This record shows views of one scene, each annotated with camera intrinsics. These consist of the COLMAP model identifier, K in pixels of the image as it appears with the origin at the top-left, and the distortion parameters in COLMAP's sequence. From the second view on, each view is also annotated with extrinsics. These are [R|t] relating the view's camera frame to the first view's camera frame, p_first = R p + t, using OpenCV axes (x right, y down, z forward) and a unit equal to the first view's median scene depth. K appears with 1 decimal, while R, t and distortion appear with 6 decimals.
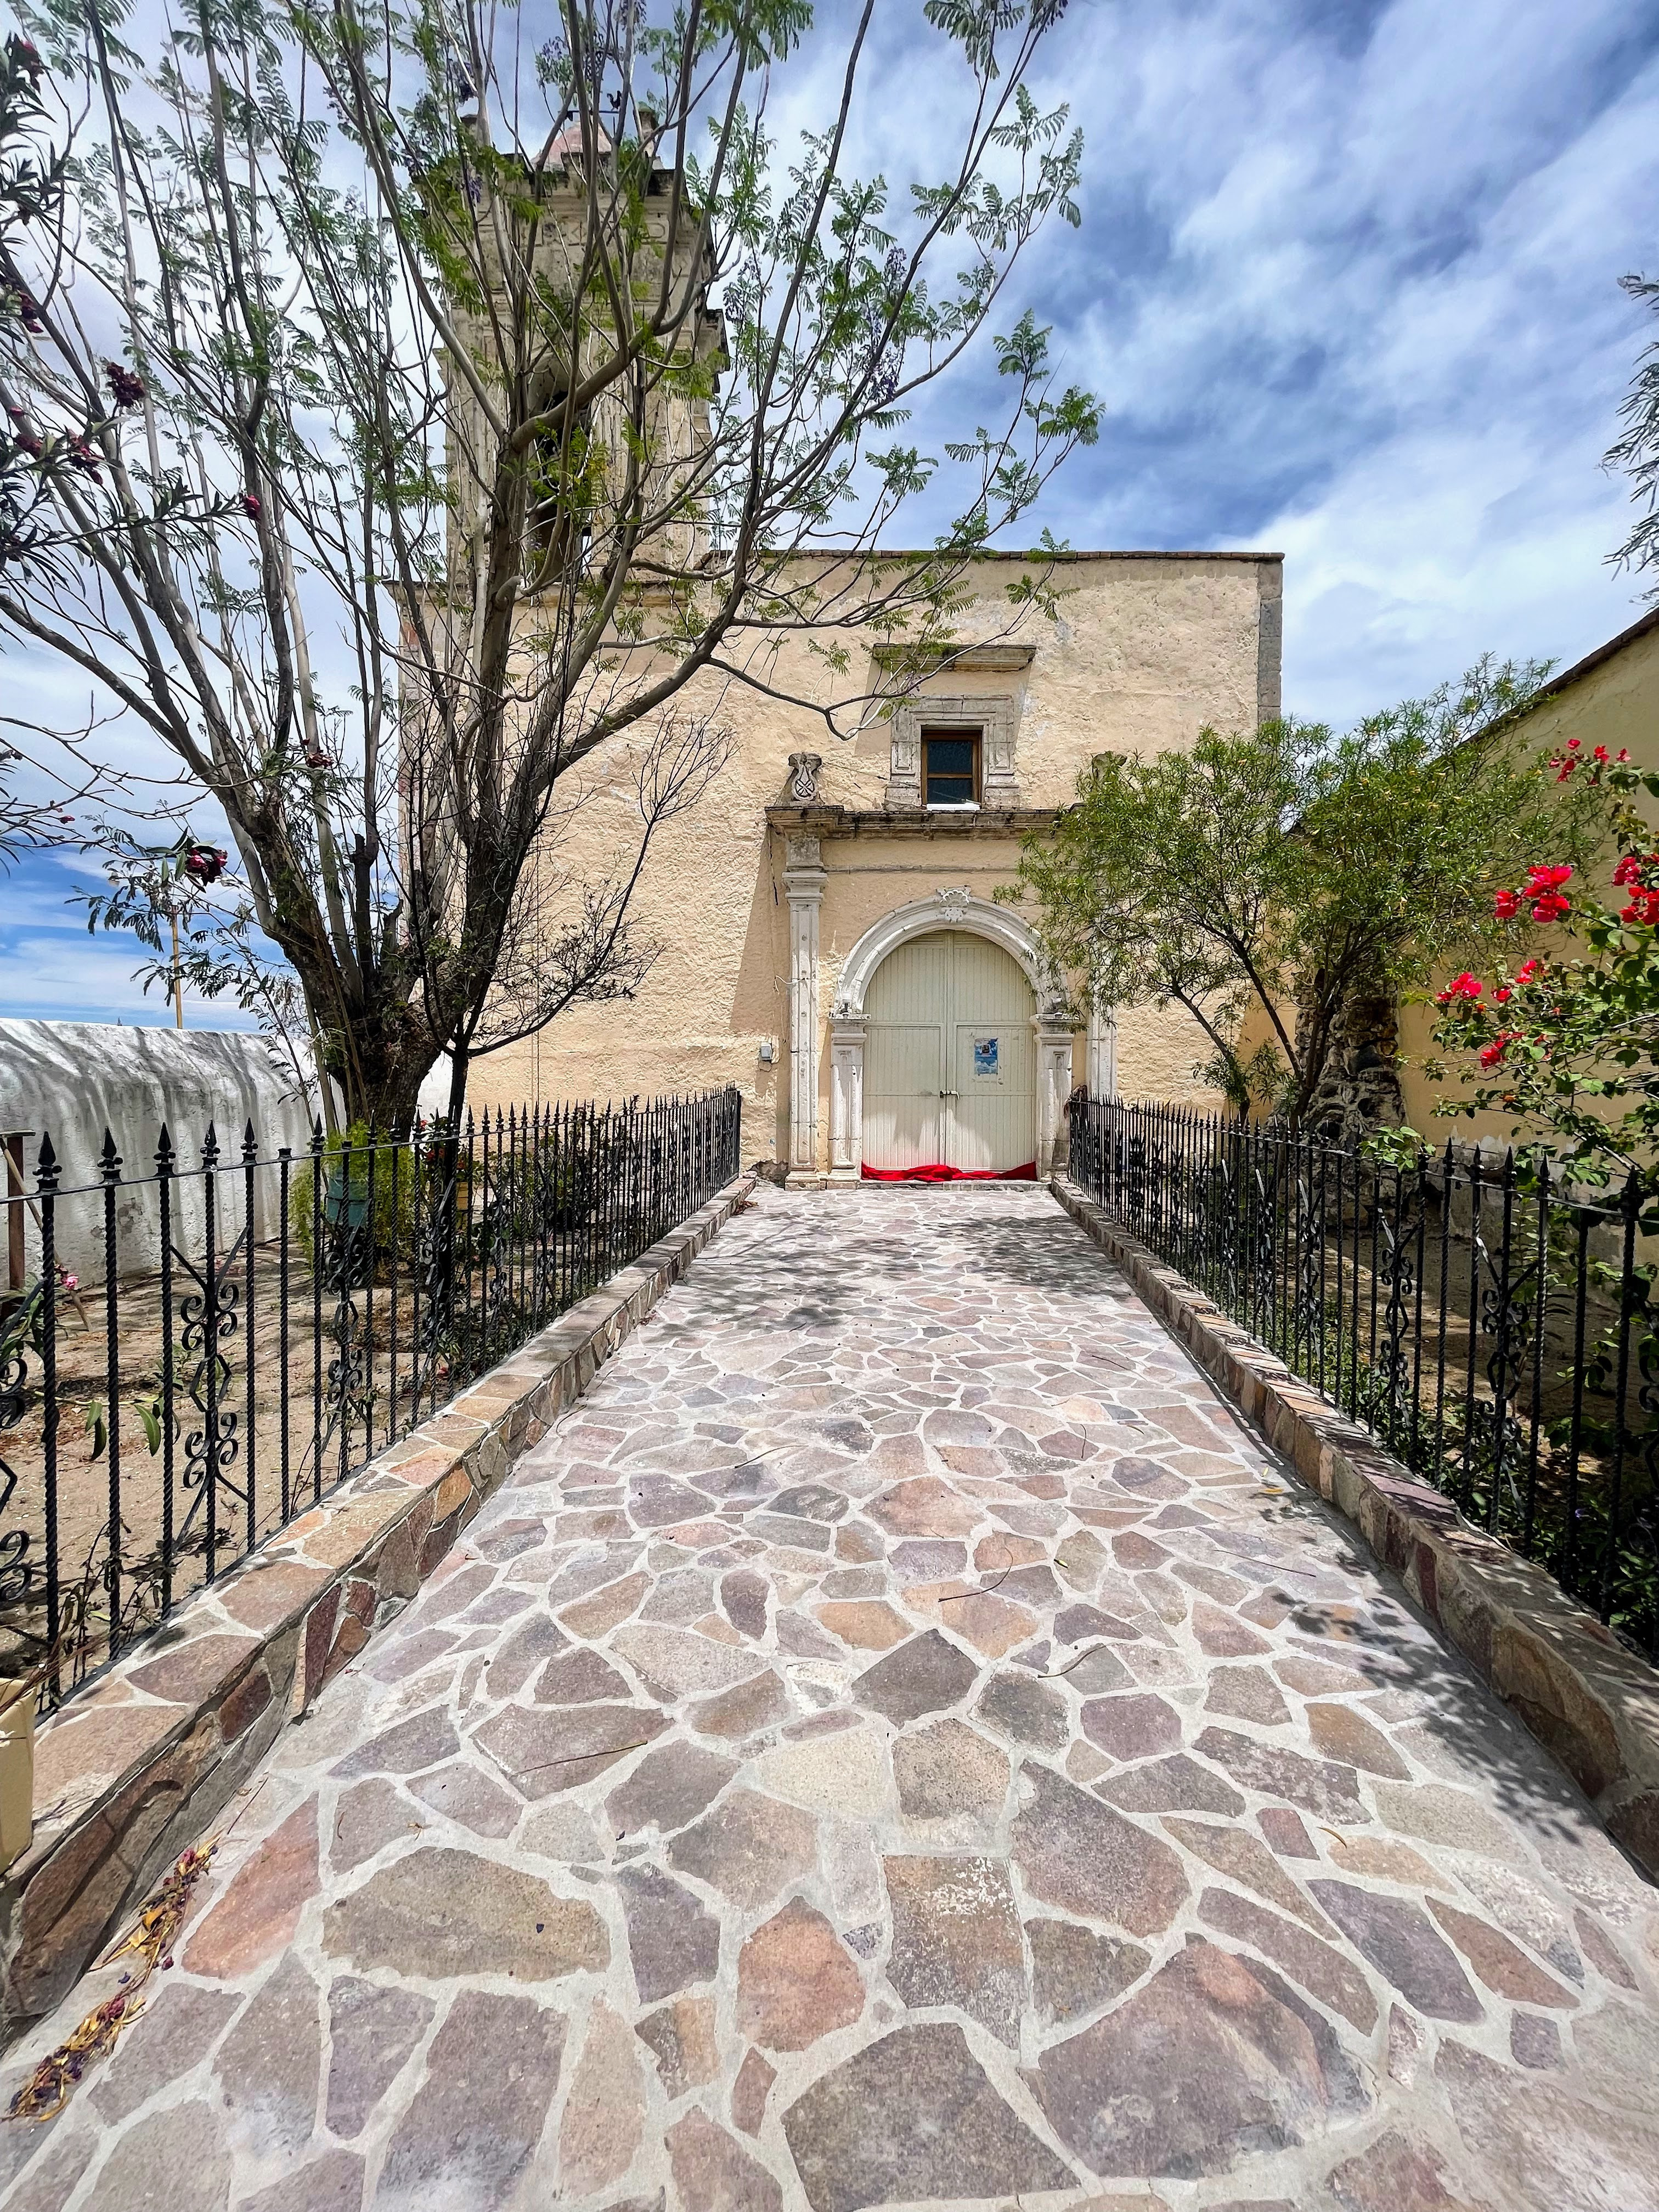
lens RADIAL K [[925.9, 0, 829.5], [0, 925.9, 1106.0], [0, 0, 1]] dist [0.000510, -0.000109]
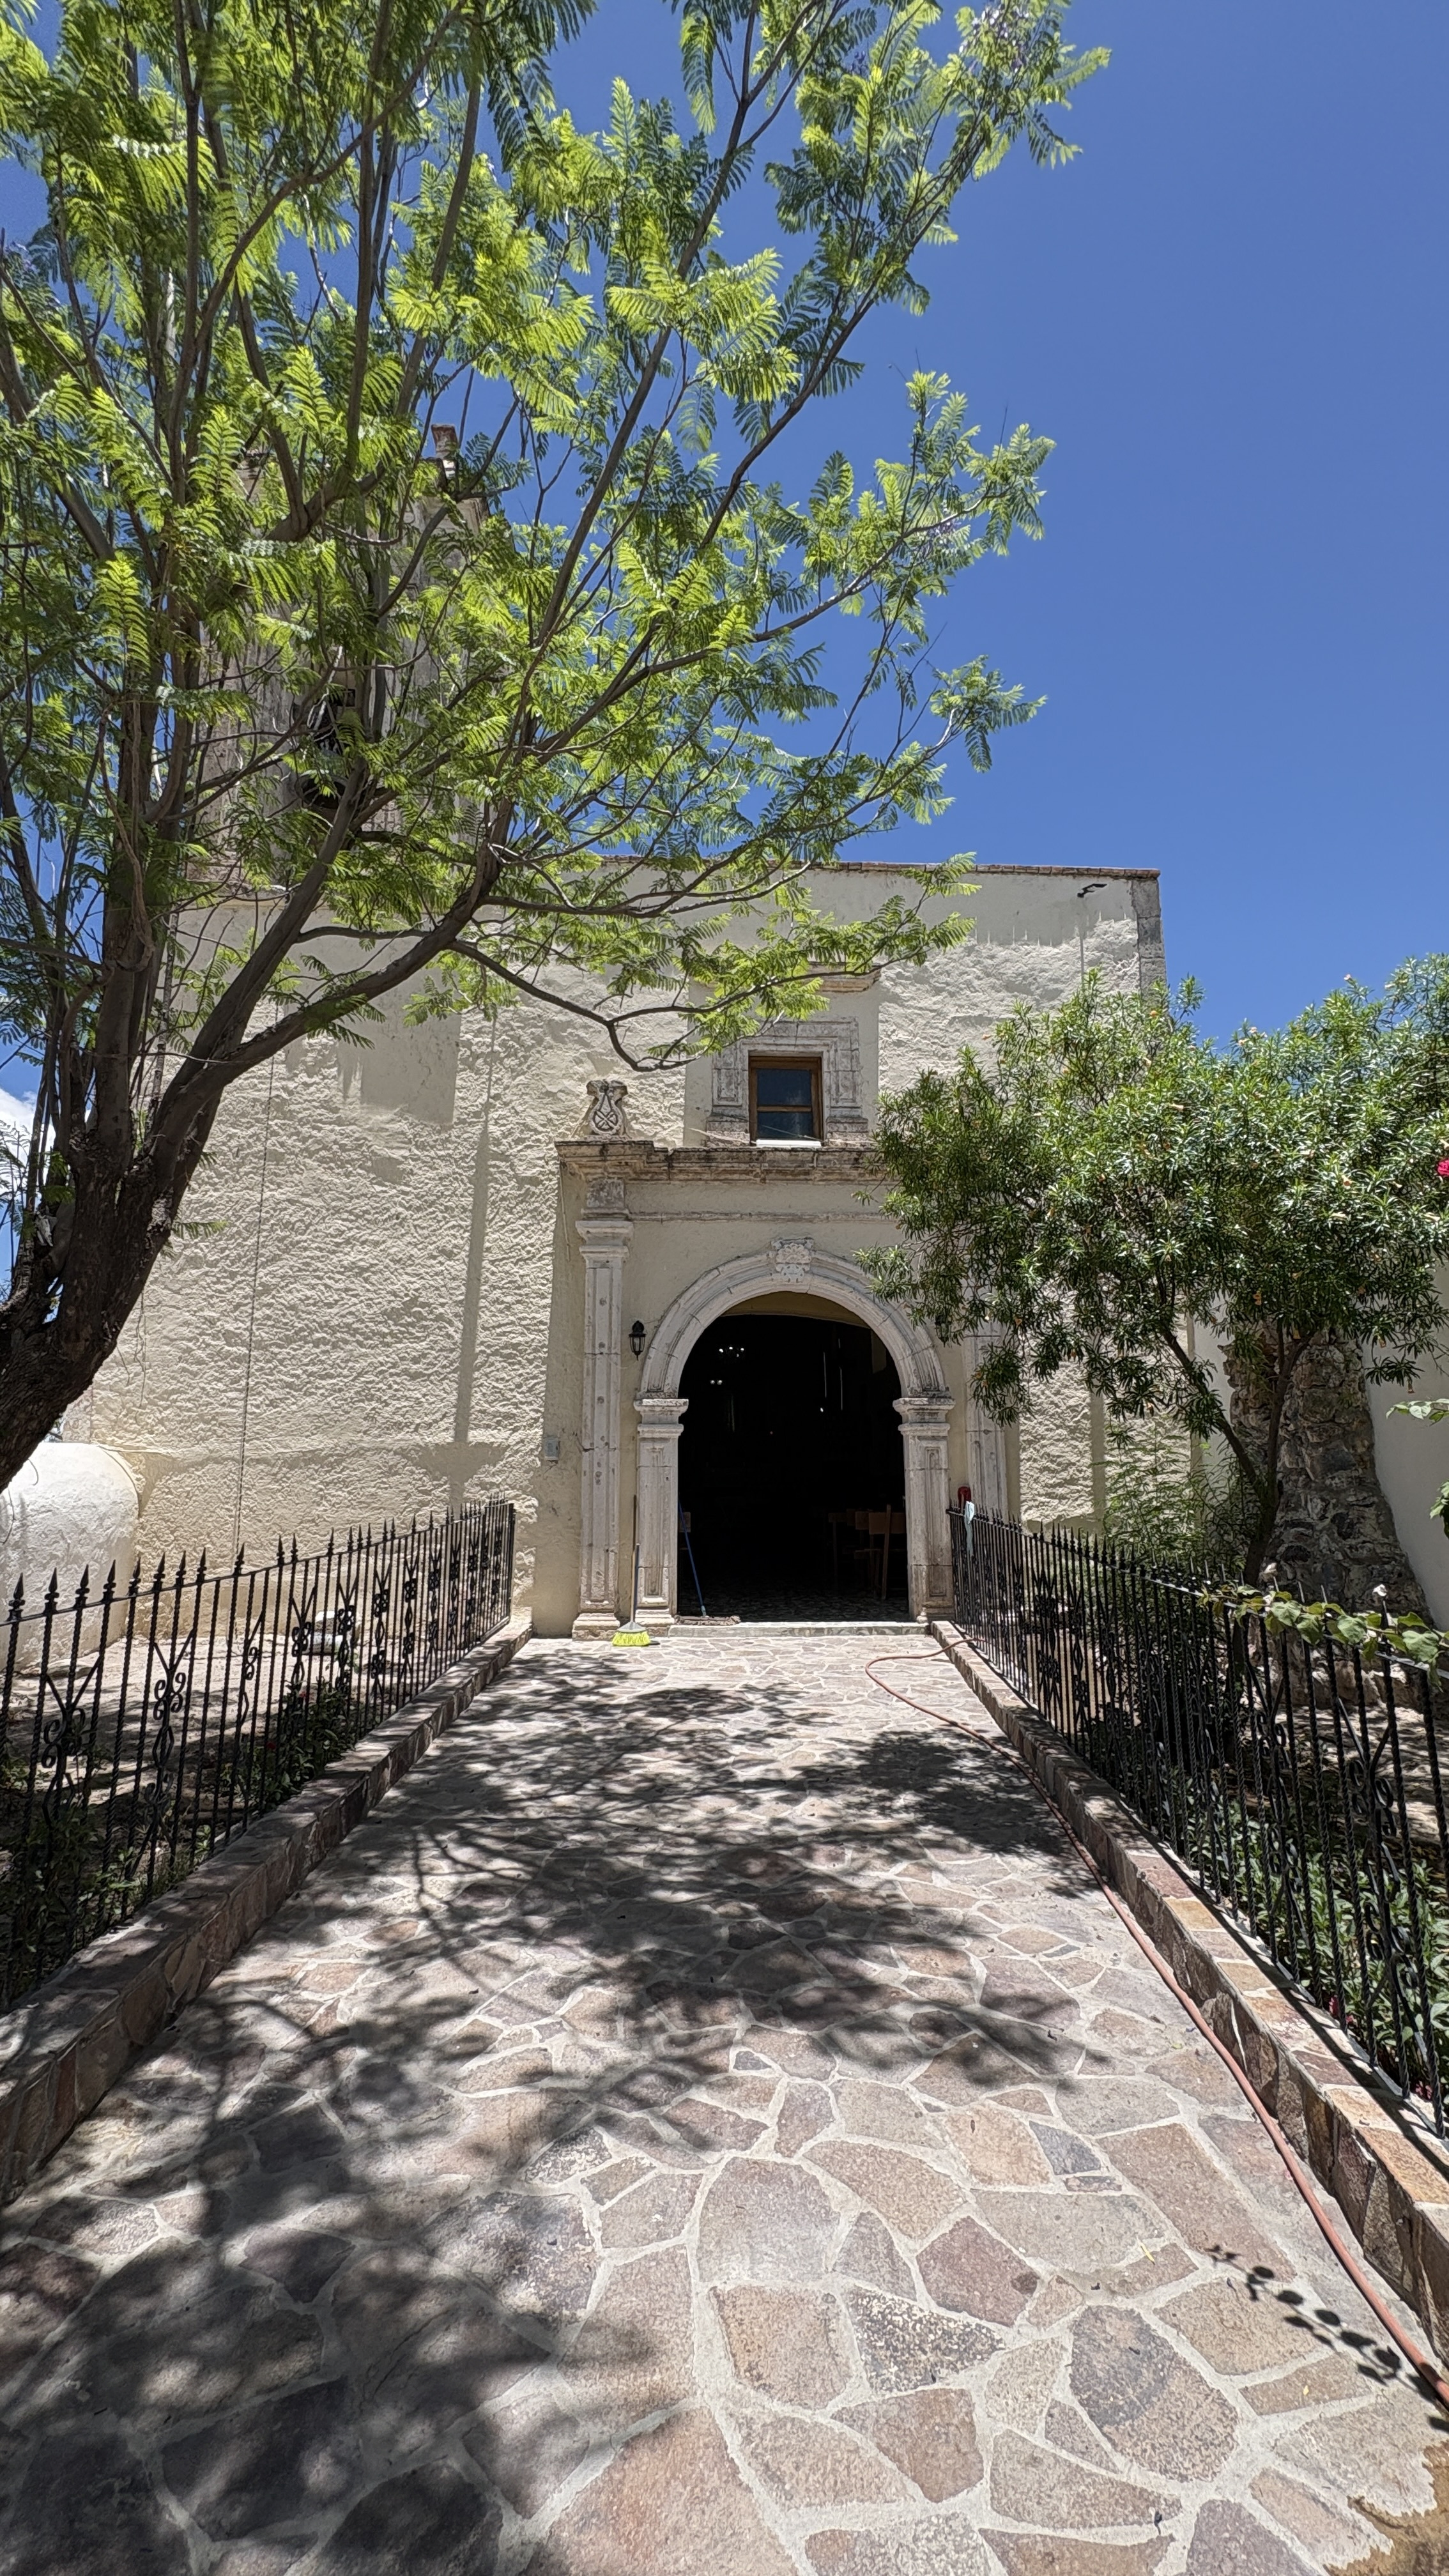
lens RADIAL K [[1056.2, 0, 722.6], [0, 1056.2, 1274.8], [0, 0, 1]] dist [0.015740, -0.000073]
pose [[0.998940, 0.003255, 0.045926, 0.034100], [0.006310, 0.978404, -0.206604, -0.019528], [-0.045606, 0.206675, 0.977346, 0.121252]]
